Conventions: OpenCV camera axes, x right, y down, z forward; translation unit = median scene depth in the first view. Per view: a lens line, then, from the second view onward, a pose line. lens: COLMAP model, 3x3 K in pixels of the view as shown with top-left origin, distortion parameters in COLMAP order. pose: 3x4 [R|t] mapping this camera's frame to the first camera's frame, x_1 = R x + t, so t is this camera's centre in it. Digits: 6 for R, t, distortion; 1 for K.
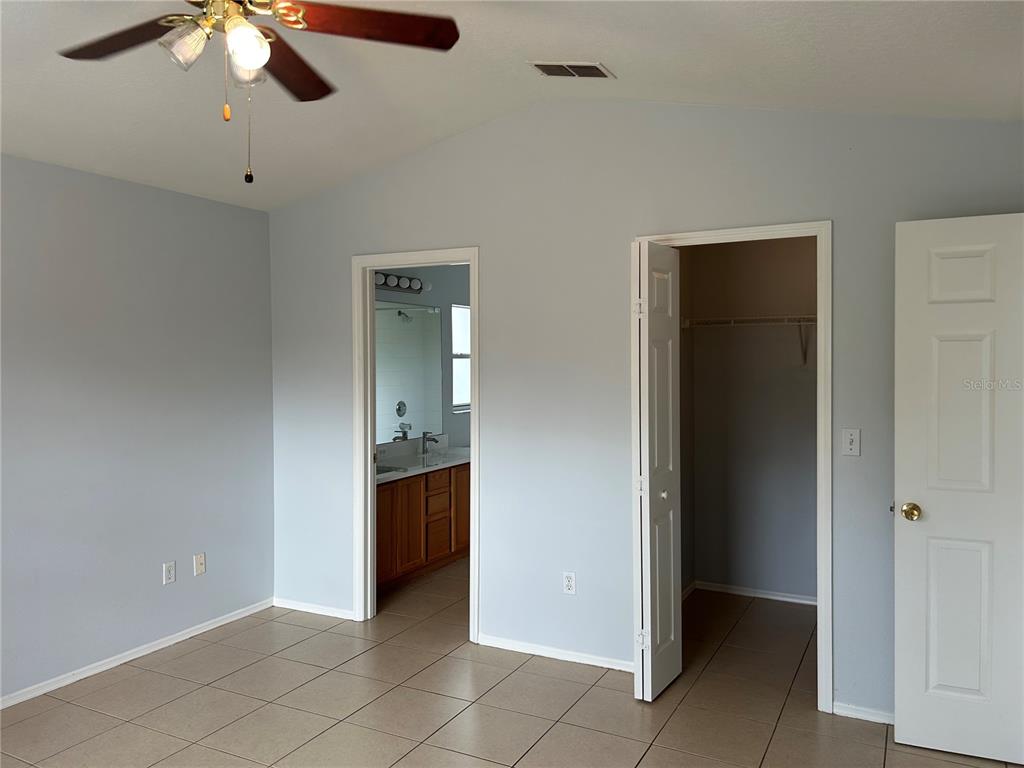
lens RADIAL K [[770.3, 0, 503.8], [0, 770.3, 388.7], [0, 0, 1]] dist [0.012440, -0.015441]
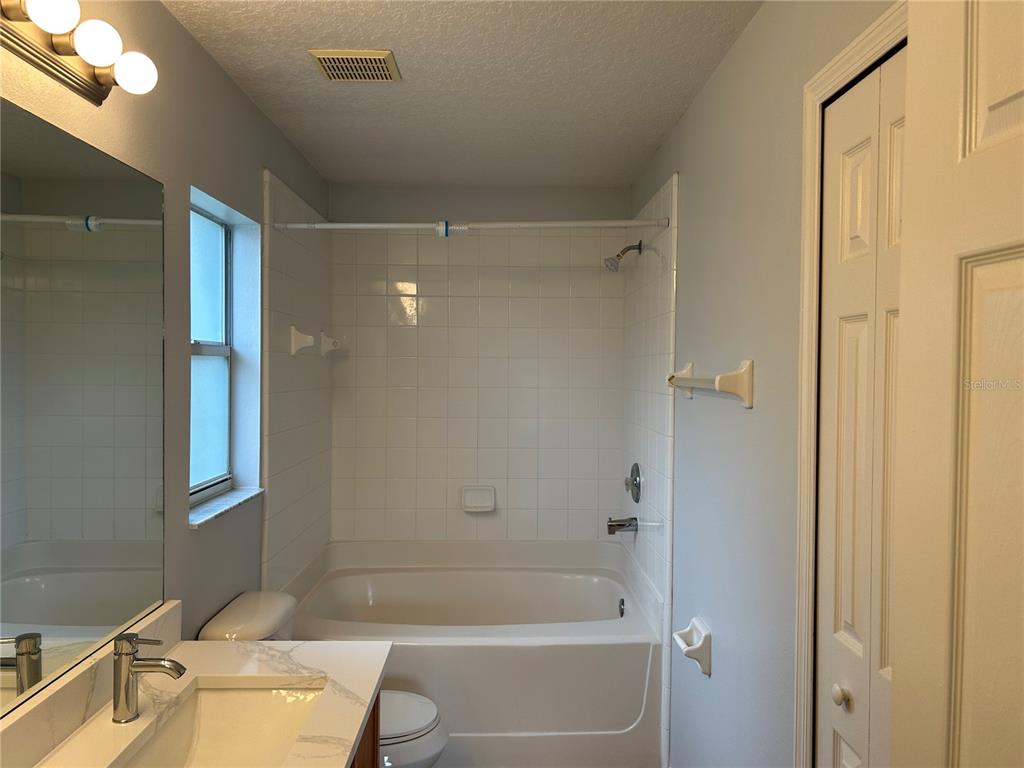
lens RADIAL K [[770.3, 0, 504.0], [0, 770.3, 376.5], [0, 0, 1]] dist [0.012440, -0.015441]
pose [[0.875358, 0.008930, 0.483393, -0.107787], [0.005134, 0.999601, -0.027764, -0.021251], [-0.483449, 0.026785, 0.874963, 0.650678]]
